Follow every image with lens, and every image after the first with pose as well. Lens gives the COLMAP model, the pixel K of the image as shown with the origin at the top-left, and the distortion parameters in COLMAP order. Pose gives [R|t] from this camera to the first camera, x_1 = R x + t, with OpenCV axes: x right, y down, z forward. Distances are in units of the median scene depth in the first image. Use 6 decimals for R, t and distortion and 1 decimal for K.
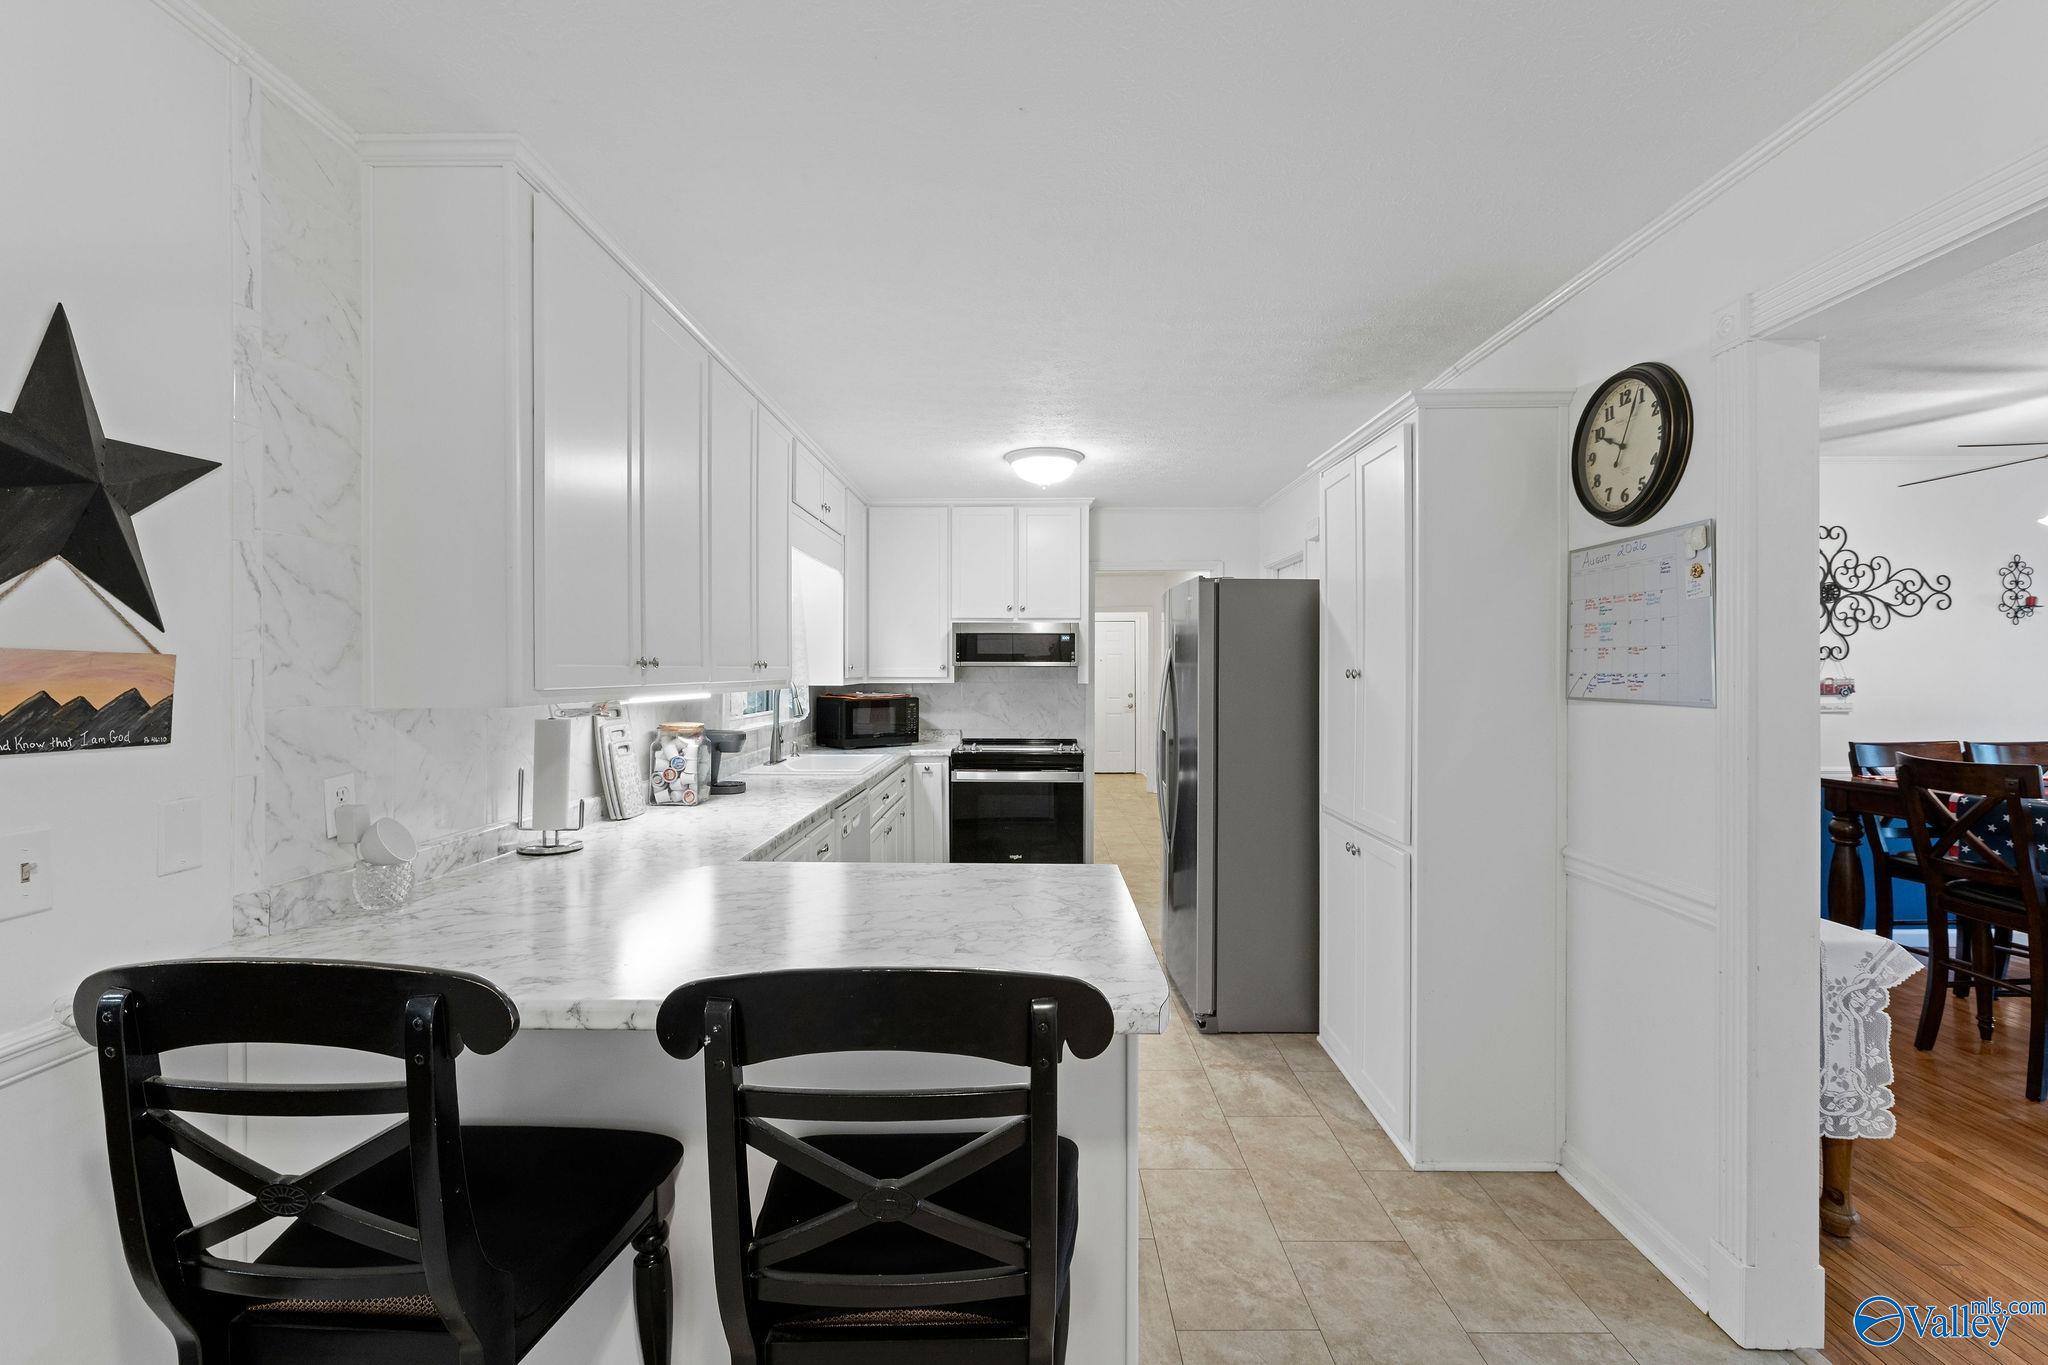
lens RADIAL K [[905.1, 0, 1035.4], [0, 905.1, 674.5], [0, 0, 1]] dist [0.001364, -0.000483]
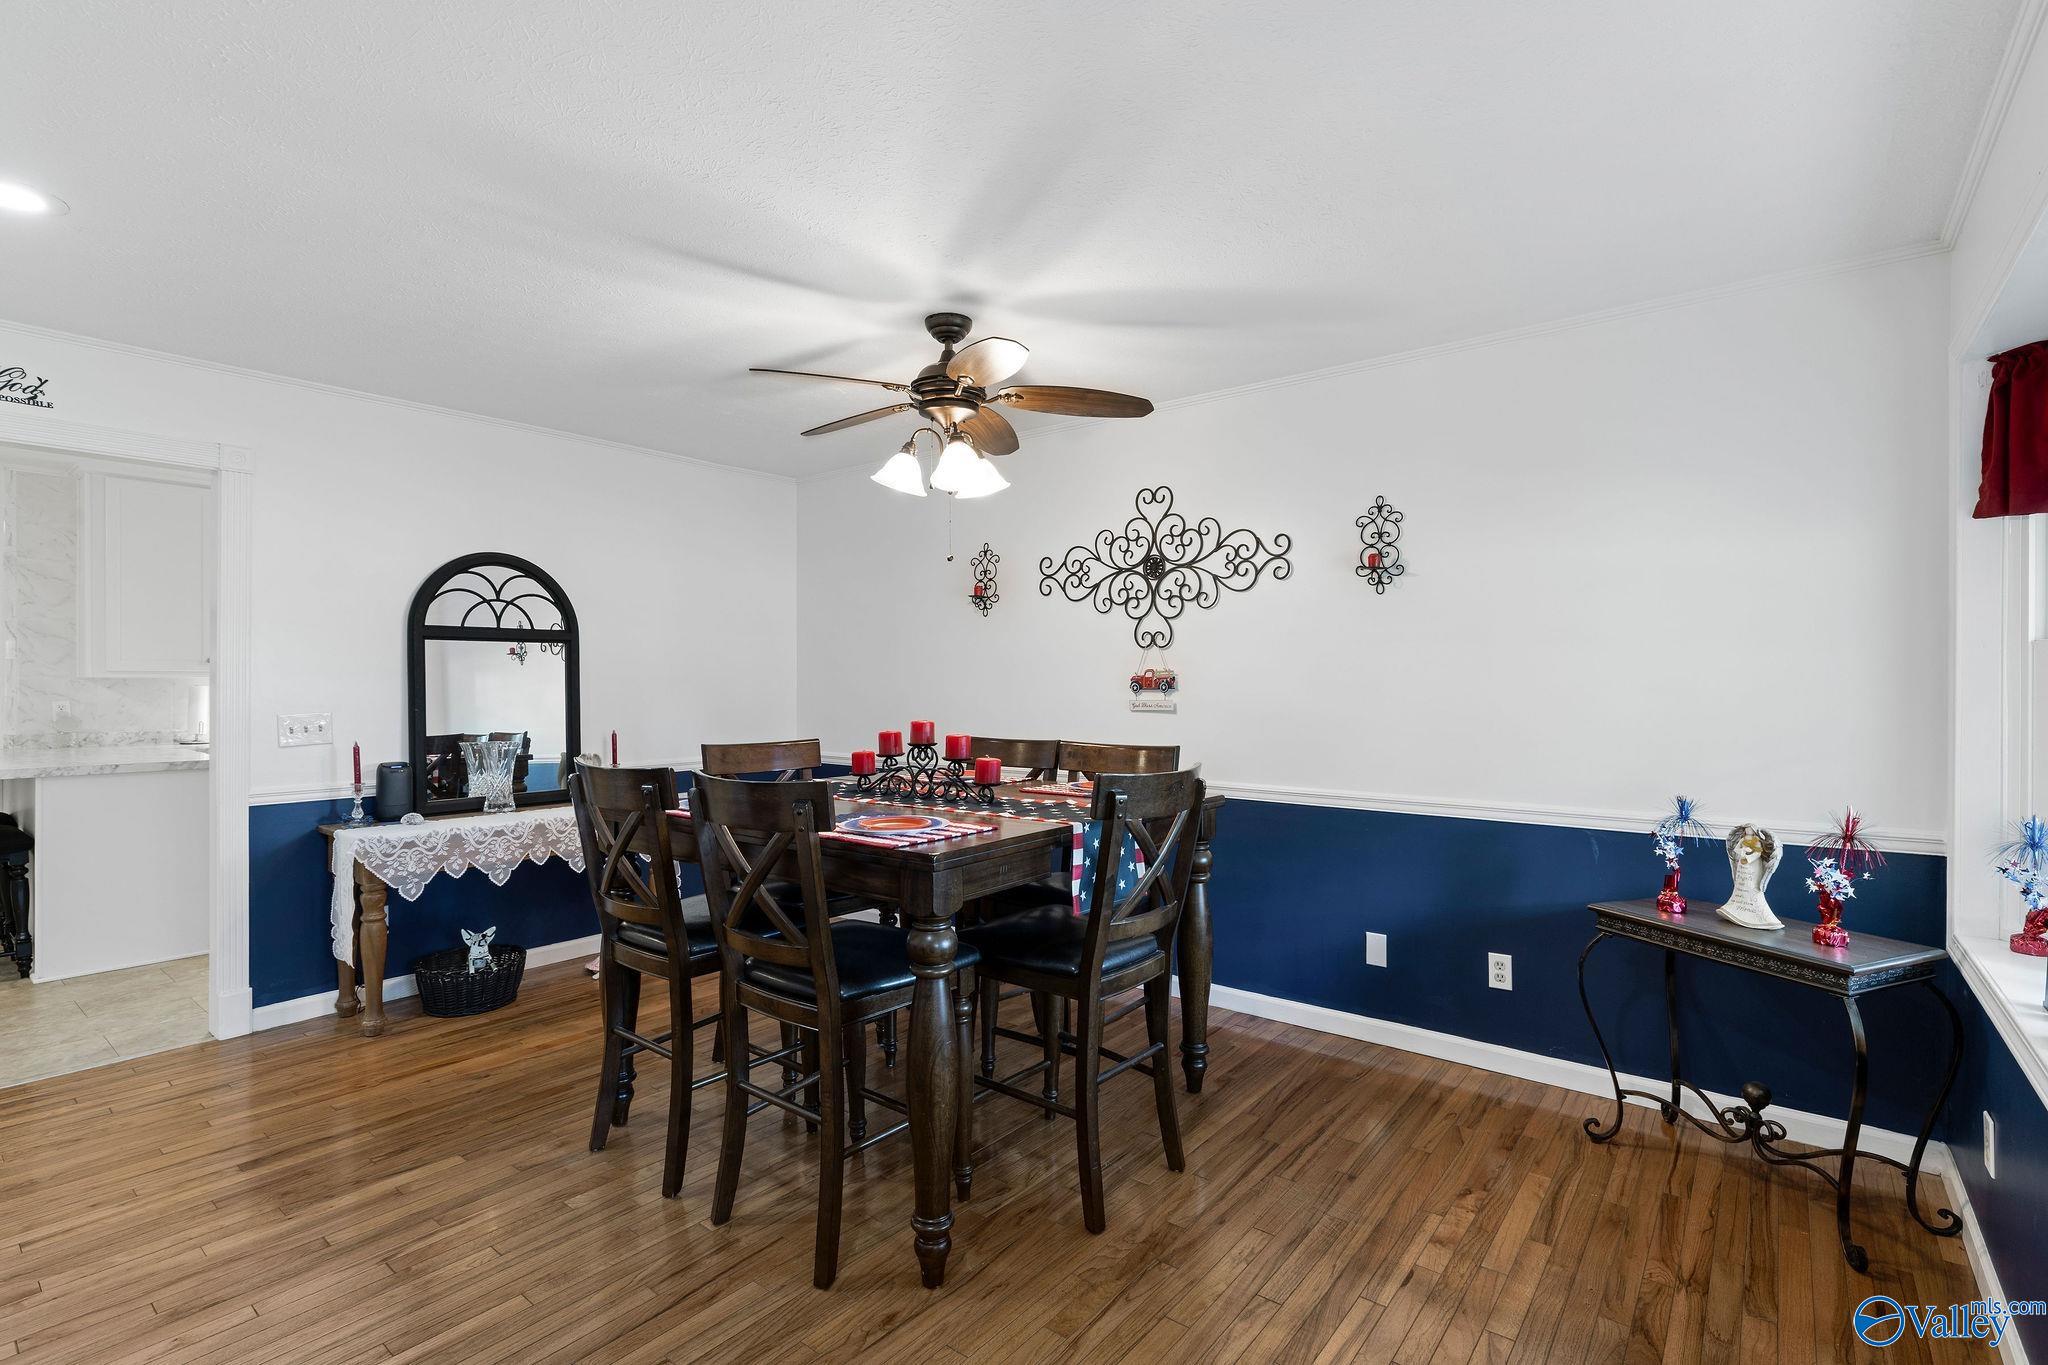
lens RADIAL K [[967.2, 0, 949.6], [0, 967.2, 674.7], [0, 0, 1]] dist [0.010388, 0.000229]
pose [[0.756970, 0.000436, -0.653449, 1.319386], [-0.003977, 0.999984, -0.003940, 0.012768], [0.653437, 0.005581, 0.756960, 0.203255]]
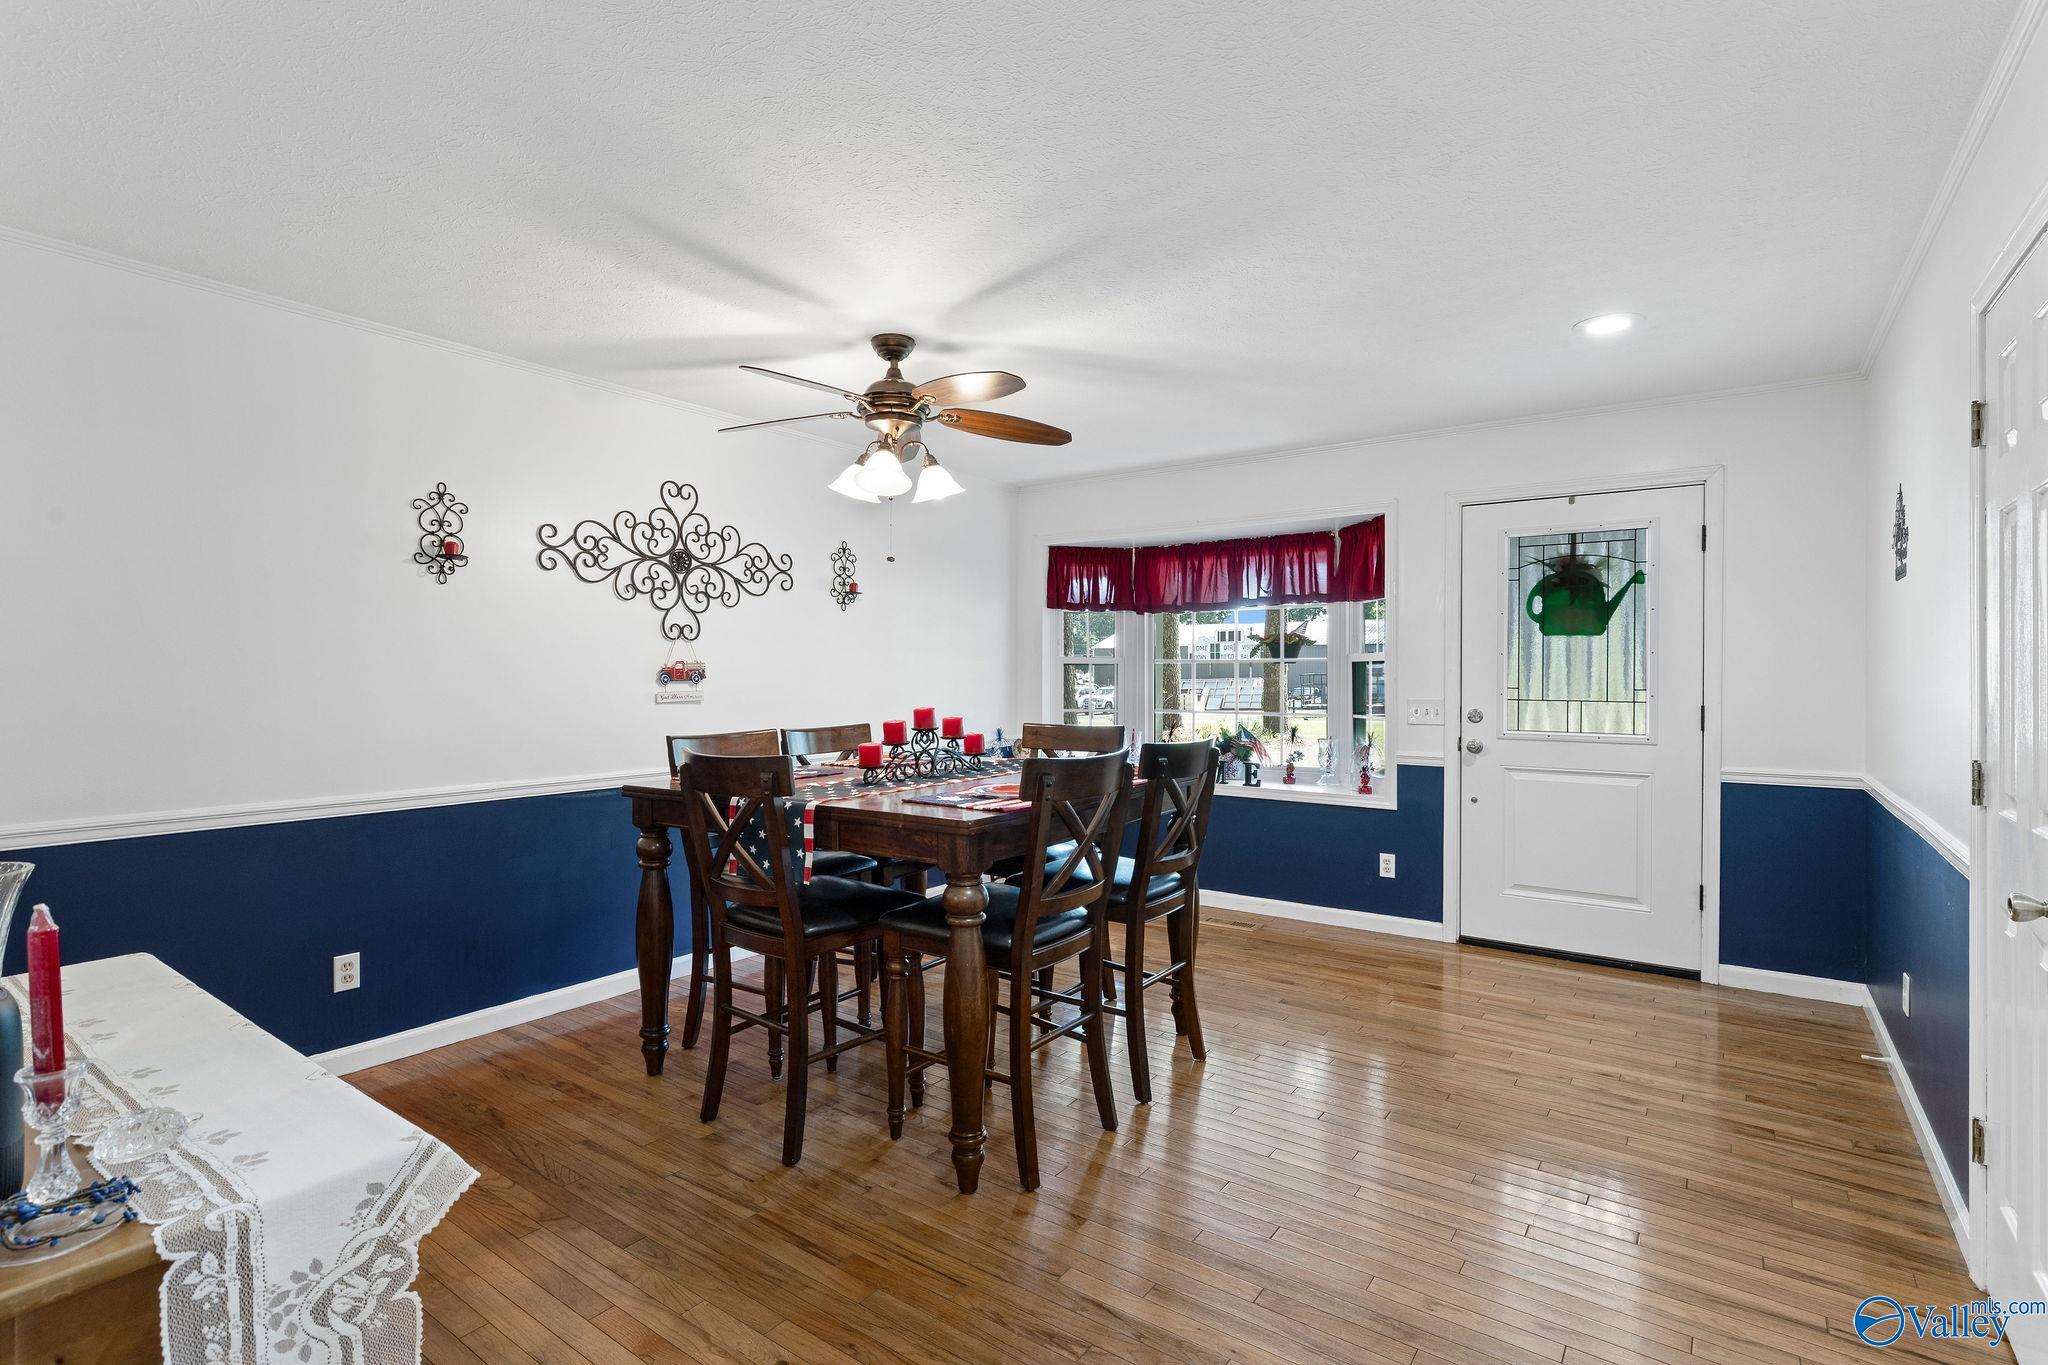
lens RADIAL K [[967.2, 0, 1037.3], [0, 967.2, 680.7], [0, 0, 1]] dist [0.010388, 0.000229]
pose [[0.584893, -0.003838, 0.811101, 0.335372], [0.001129, 0.999992, 0.003917, 0.018761], [-0.811109, -0.001375, 0.584893, 0.196711]]
